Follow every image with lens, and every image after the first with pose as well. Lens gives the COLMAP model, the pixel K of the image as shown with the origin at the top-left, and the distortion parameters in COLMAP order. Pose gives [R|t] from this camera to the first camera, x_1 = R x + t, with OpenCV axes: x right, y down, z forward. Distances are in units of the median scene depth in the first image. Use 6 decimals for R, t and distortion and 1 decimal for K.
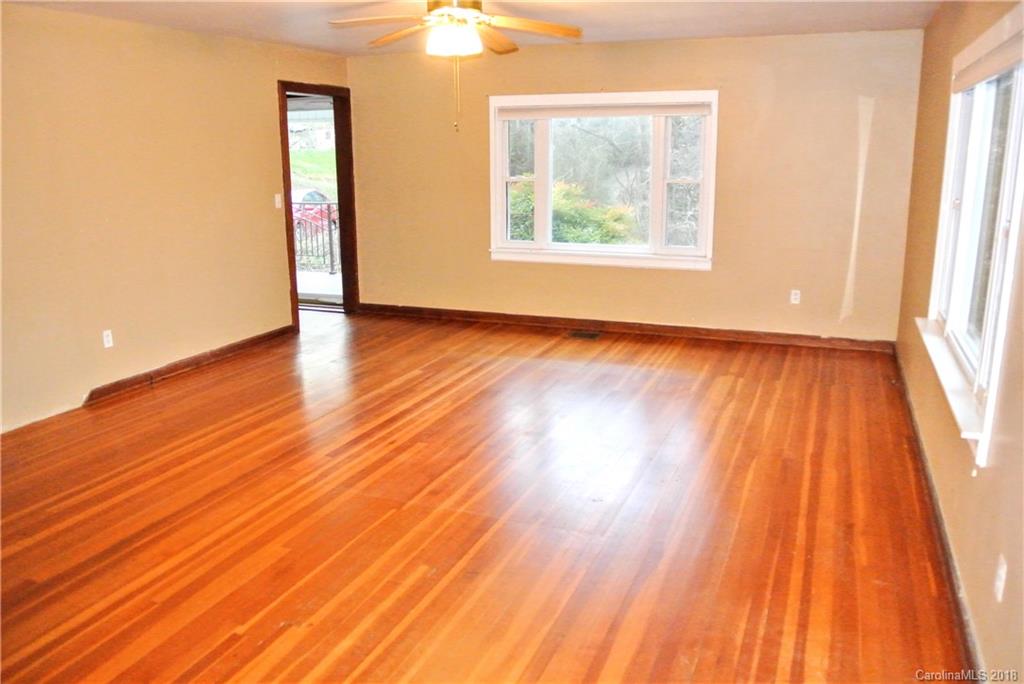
lens RADIAL K [[819.0, 0, 503.5], [0, 819.0, 348.3], [0, 0, 1]] dist [-0.055306, 0.010032]
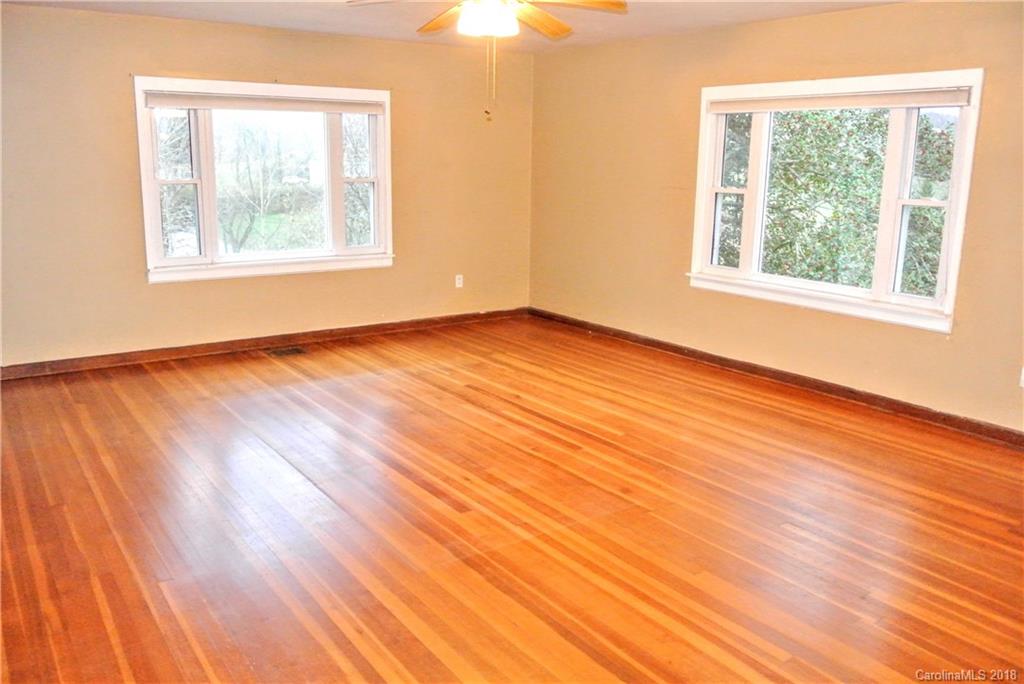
lens RADIAL K [[819.0, 0, 508.8], [0, 819.0, 338.4], [0, 0, 1]] dist [-0.055306, 0.010032]
pose [[0.541067, -0.165671, 0.824500, -0.719958], [0.184901, 0.979849, 0.075547, -0.077327], [-0.820401, 0.111575, 0.560797, 0.426867]]
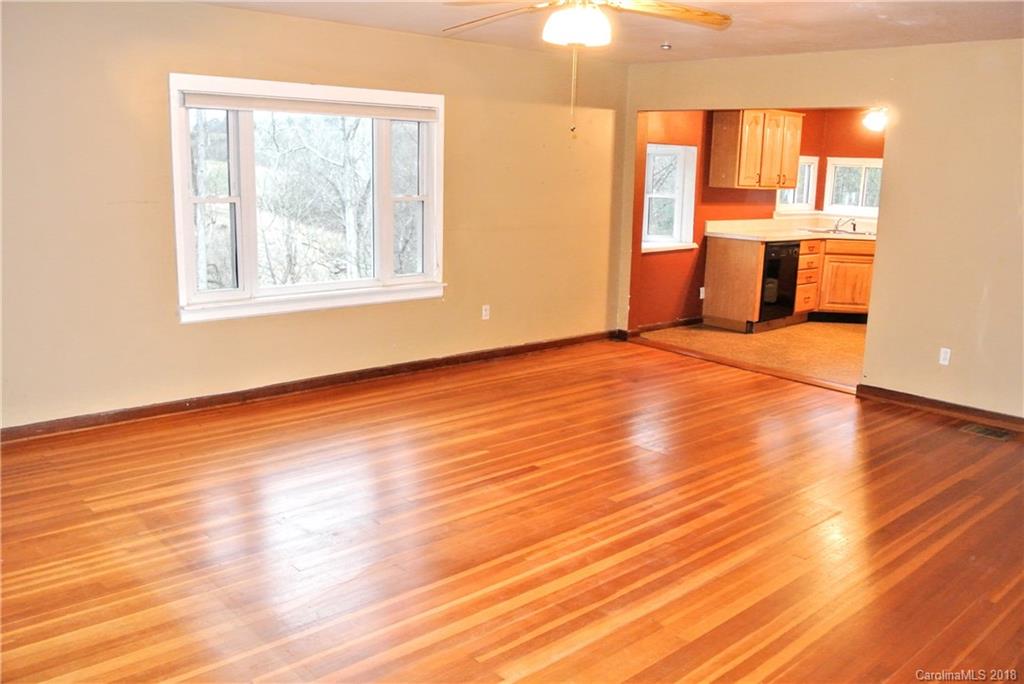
lens RADIAL K [[819.0, 0, 516.6], [0, 819.0, 341.8], [0, 0, 1]] dist [-0.055306, 0.010032]
pose [[-0.898794, -0.113180, 0.423510, -0.324125], [0.077985, 0.909405, 0.408536, -0.366706], [-0.431380, 0.400217, -0.808541, 1.529516]]
